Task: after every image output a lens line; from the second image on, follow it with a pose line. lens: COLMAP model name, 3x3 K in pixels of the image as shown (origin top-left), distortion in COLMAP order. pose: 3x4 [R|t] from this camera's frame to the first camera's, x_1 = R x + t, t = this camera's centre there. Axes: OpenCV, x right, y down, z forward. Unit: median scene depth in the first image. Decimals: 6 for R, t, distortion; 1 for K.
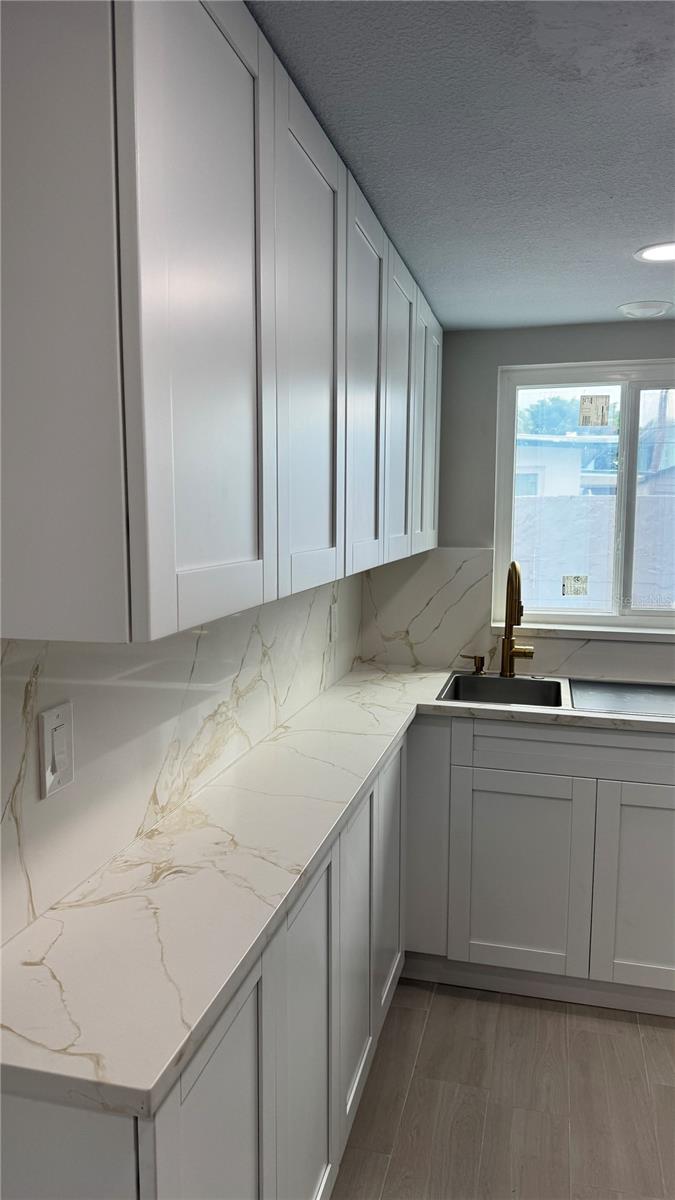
lens RADIAL K [[823.4, 0, 337.5], [0, 823.4, 600.0], [0, 0, 1]] dist [0.100755, -0.000181]
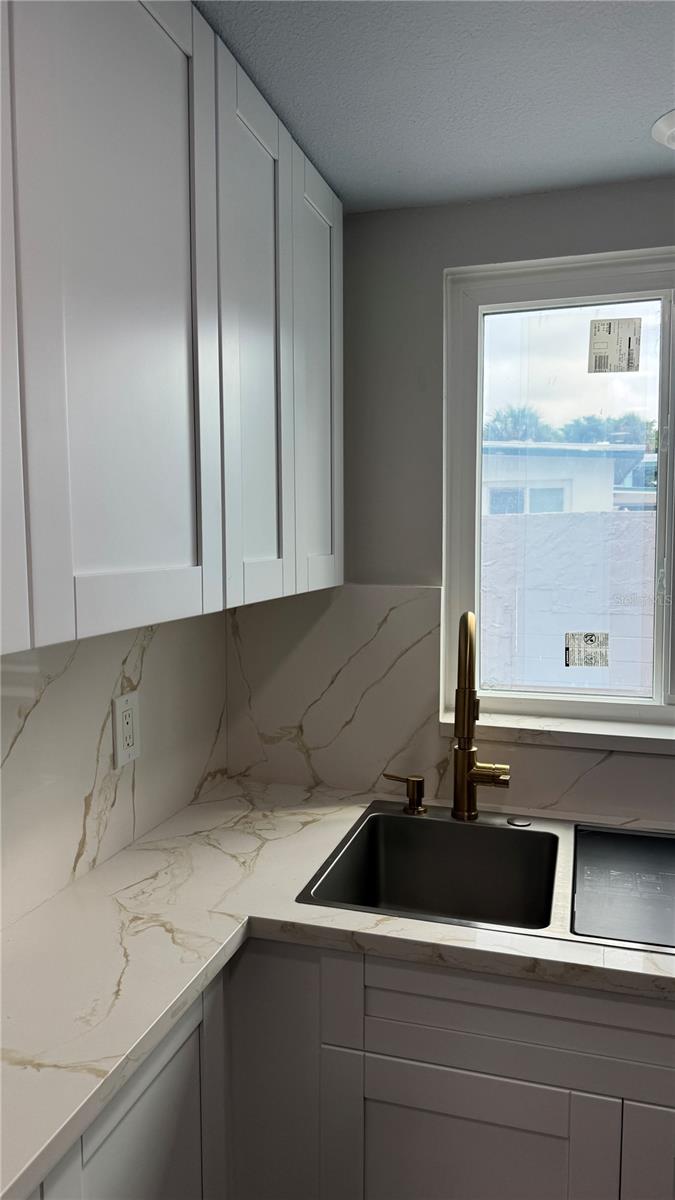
lens RADIAL K [[849.9, 0, 324.4], [0, 849.9, 604.0], [0, 0, 1]] dist [0.053679, -0.053665]
pose [[0.998829, -0.005955, -0.048009, 0.136300], [0.004703, 0.999647, -0.026142, -0.034983], [0.048147, 0.025885, 0.998505, 0.409923]]
